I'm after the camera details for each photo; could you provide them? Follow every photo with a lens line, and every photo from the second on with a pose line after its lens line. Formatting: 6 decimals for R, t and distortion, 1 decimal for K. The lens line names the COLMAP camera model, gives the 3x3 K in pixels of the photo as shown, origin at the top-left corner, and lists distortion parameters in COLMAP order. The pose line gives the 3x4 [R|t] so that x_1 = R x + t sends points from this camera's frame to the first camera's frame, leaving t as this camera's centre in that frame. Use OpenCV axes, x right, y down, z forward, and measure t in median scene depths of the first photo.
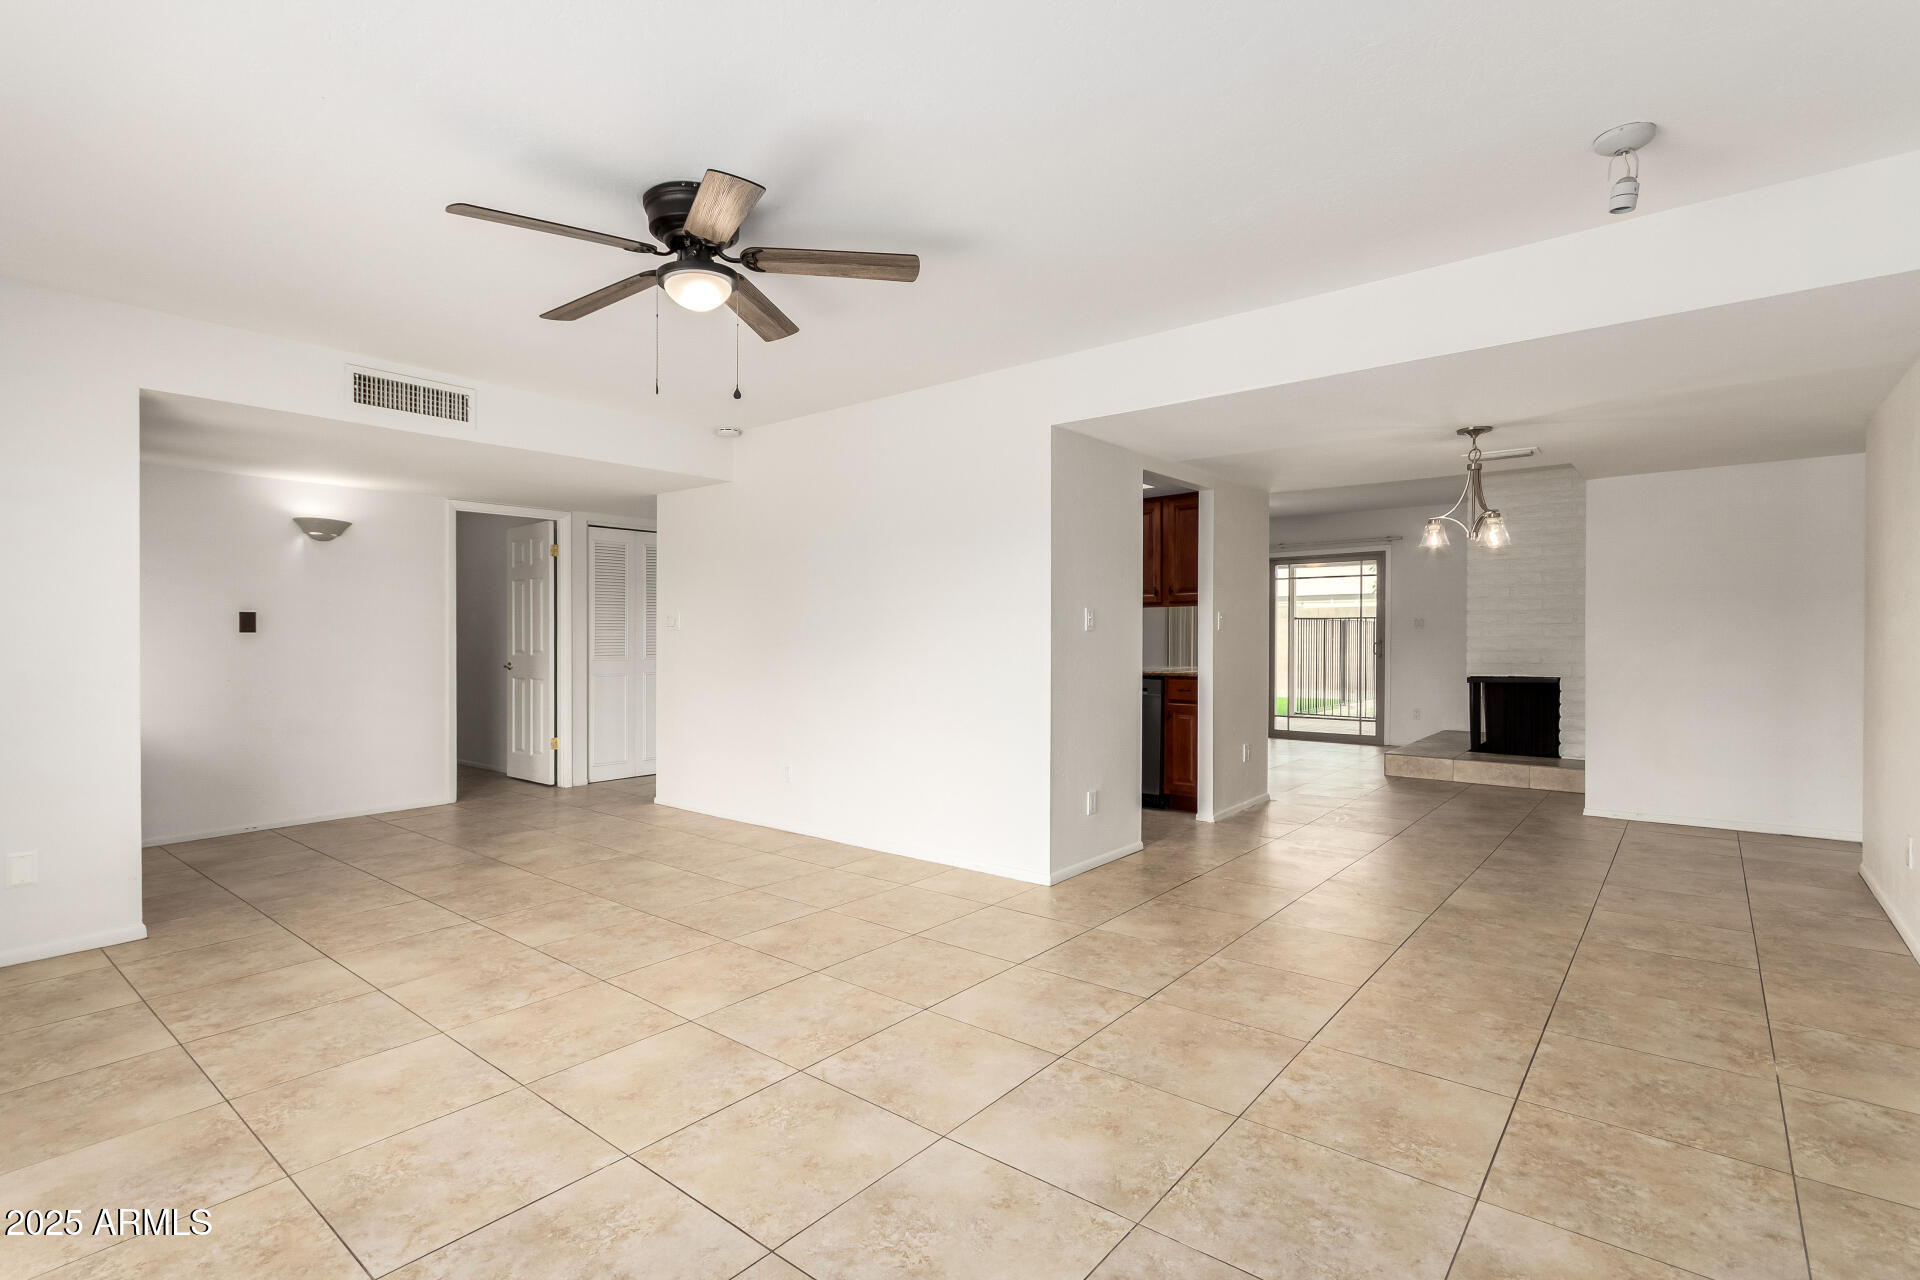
lens RADIAL K [[911.9, 0, 954.7], [0, 911.9, 618.8], [0, 0, 1]] dist [0.001711, 0.000390]
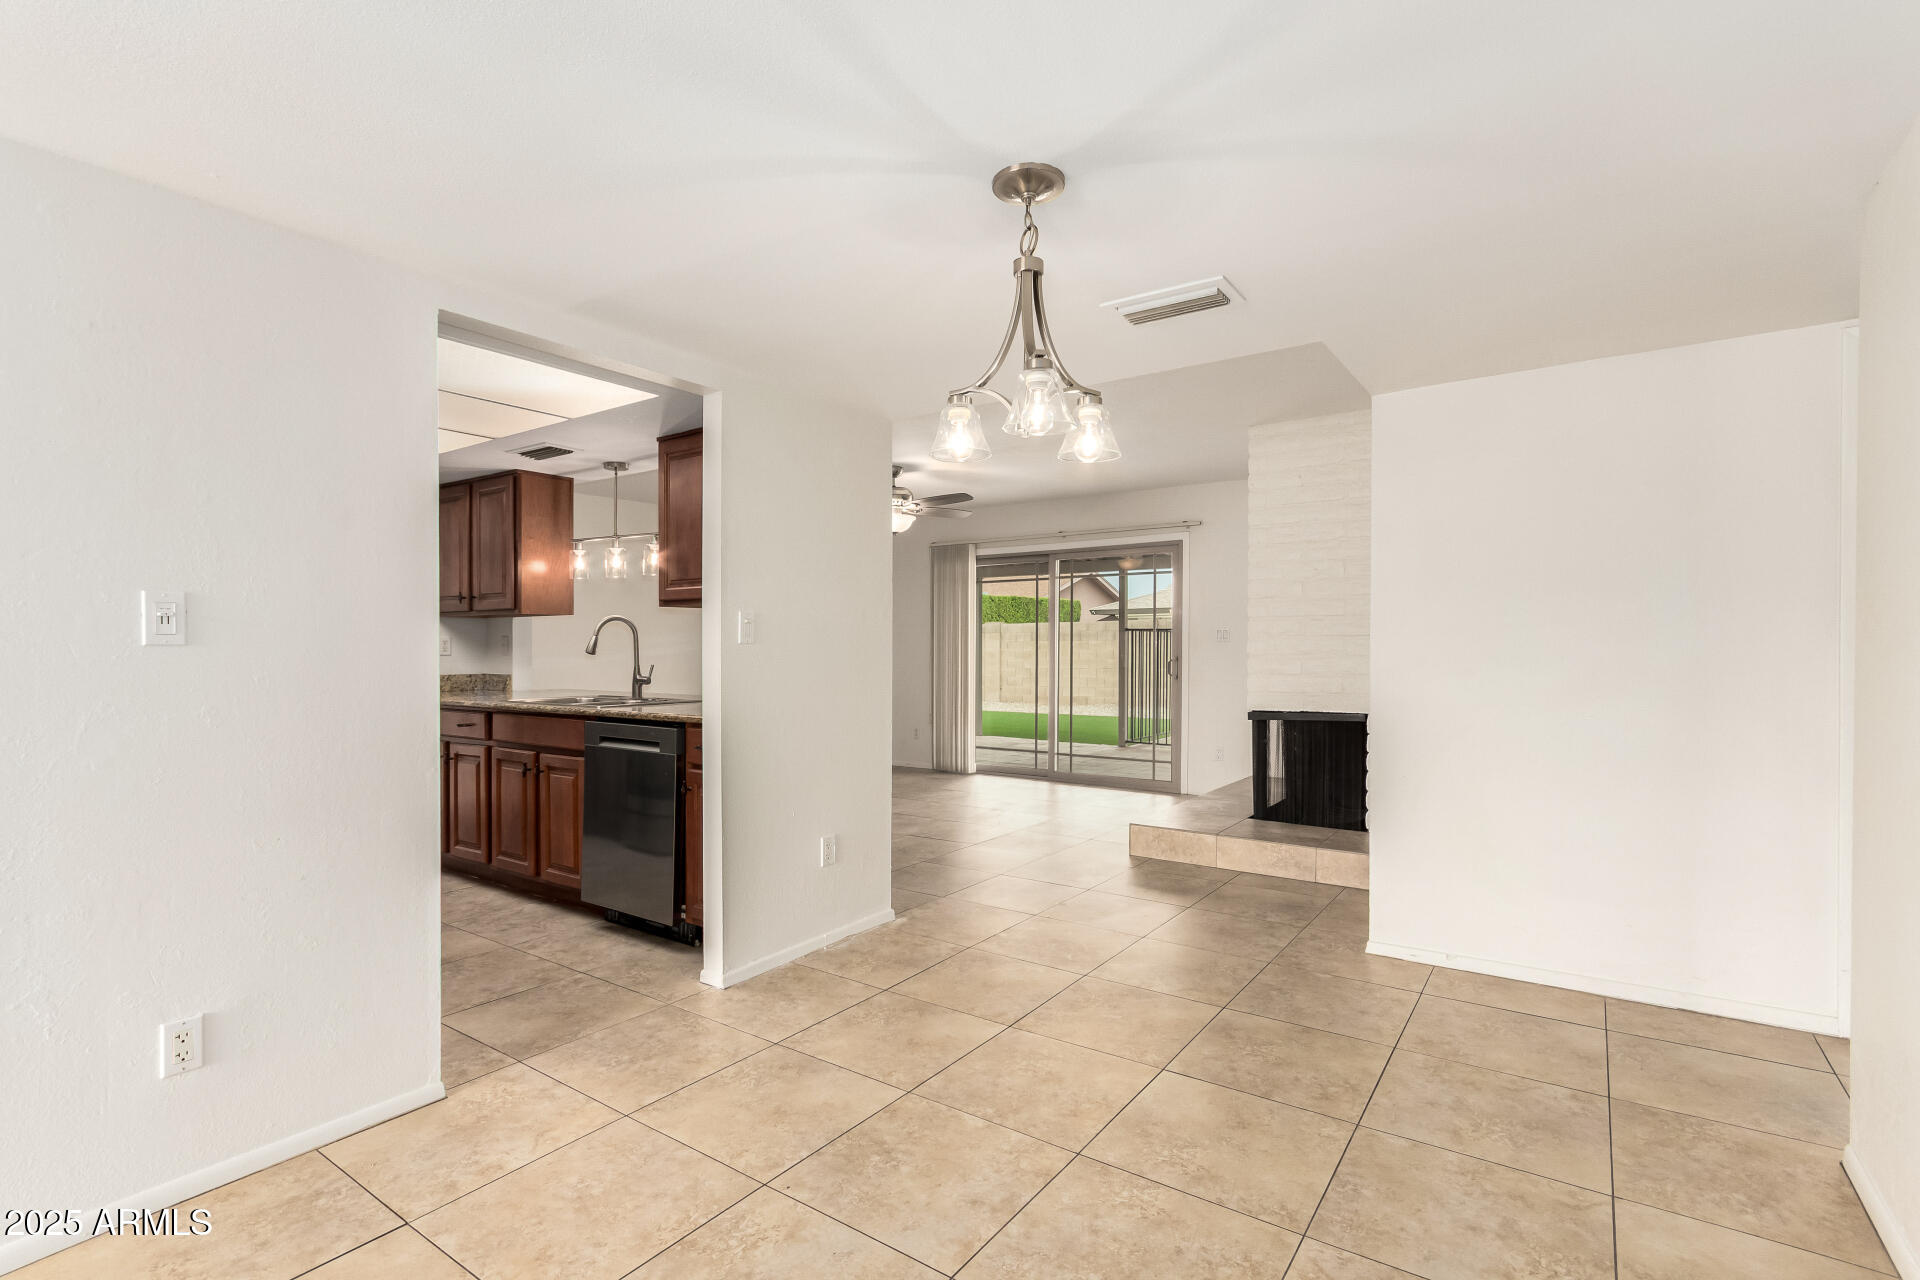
lens RADIAL K [[895.7, 0, 960.0], [0, 895.7, 640.0], [0, 0, 1]] dist [-0.001595, -0.000051]
pose [[0.997342, 0.001255, 0.072852, 0.309394], [-0.001849, 0.999966, 0.008091, 0.004163], [-0.072839, -0.008204, 0.997310, 0.353952]]
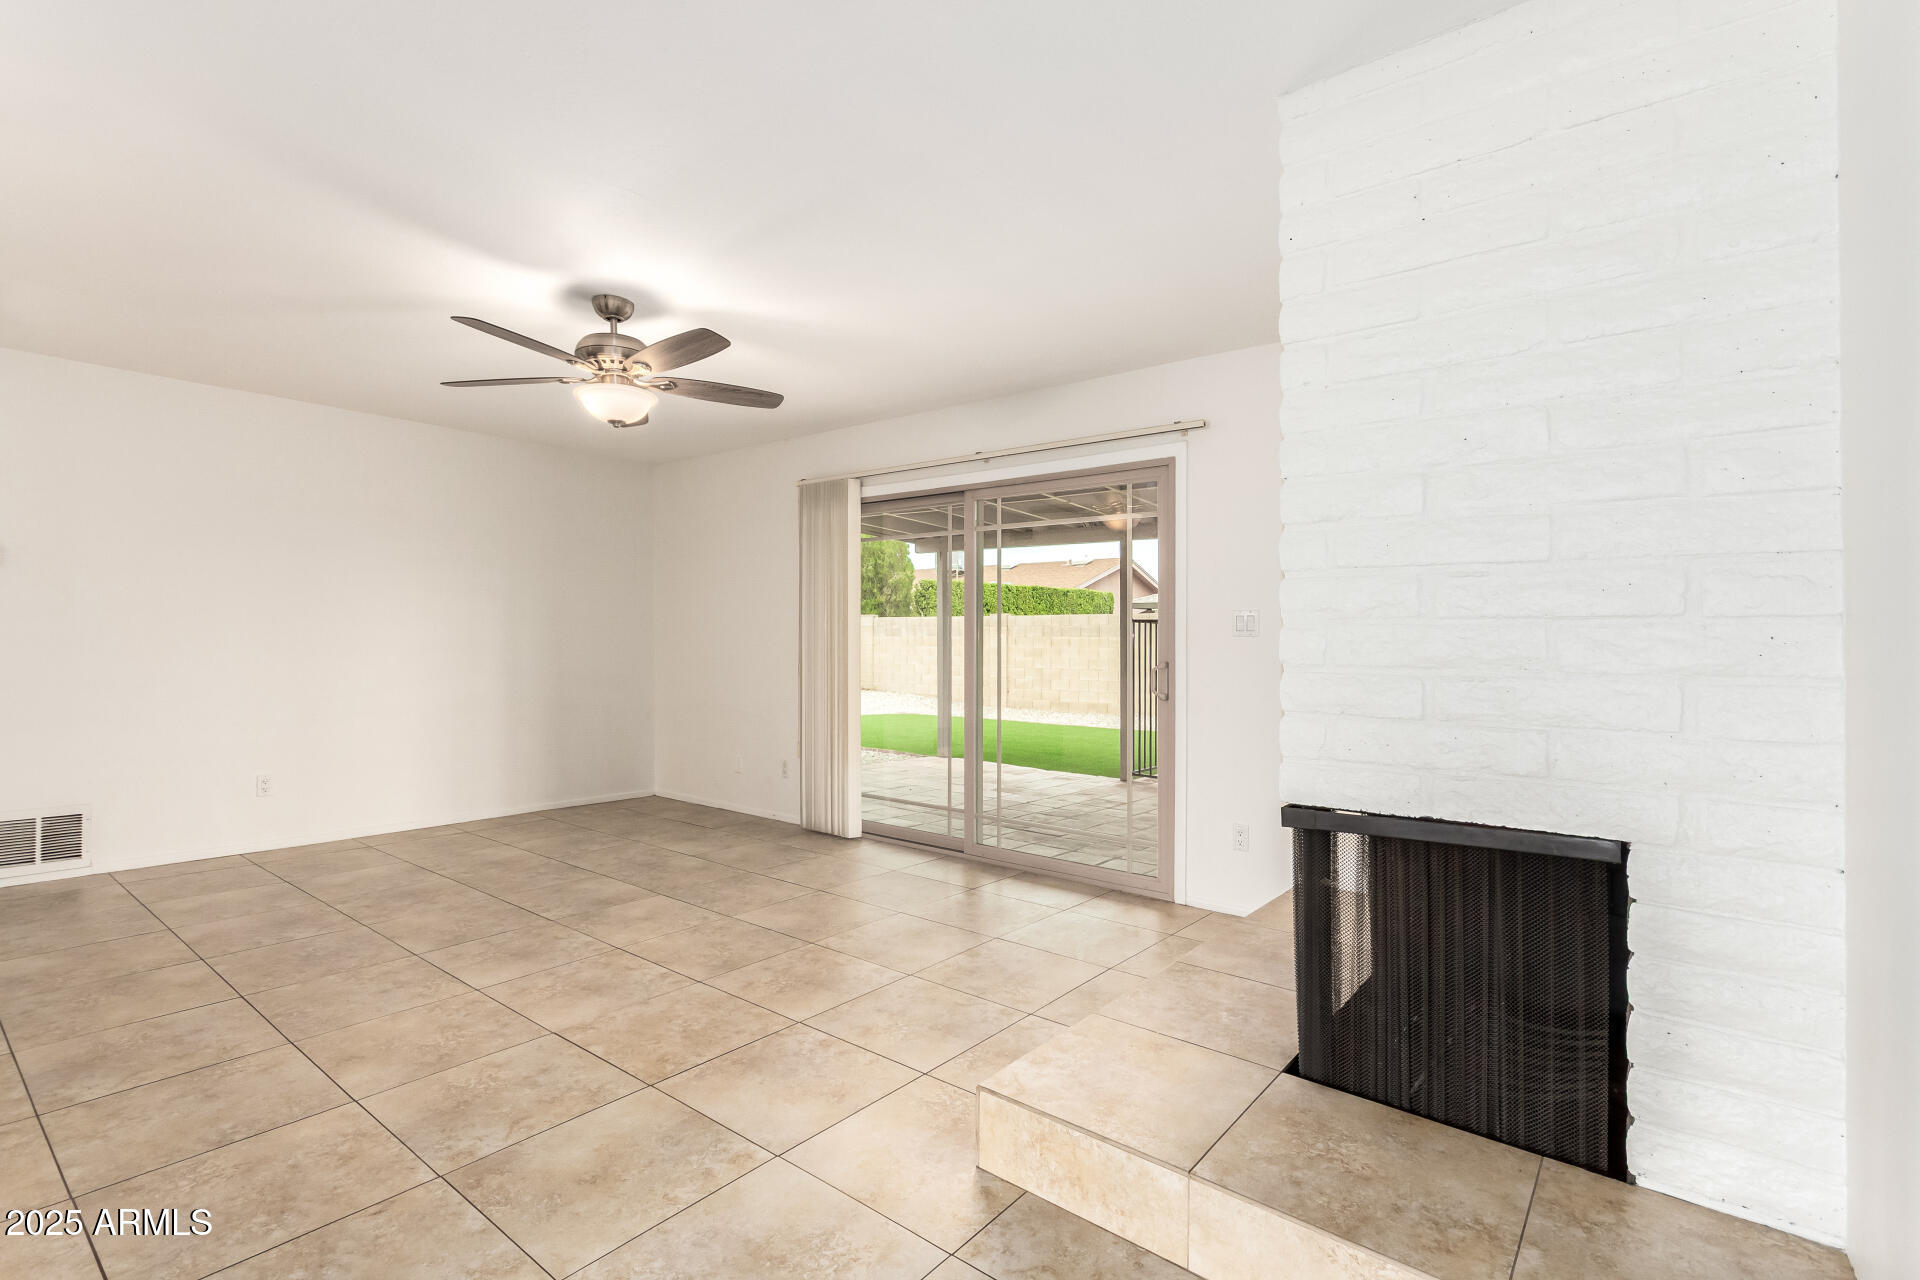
lens RADIAL K [[900.2, 0, 956.8], [0, 900.2, 597.7], [0, 0, 1]] dist [0.000142, 0.000165]
pose [[0.999826, 0.012889, 0.013459, 0.483929], [-0.012430, 0.999358, -0.033612, 0.011197], [-0.013883, 0.033438, 0.999344, 0.765780]]
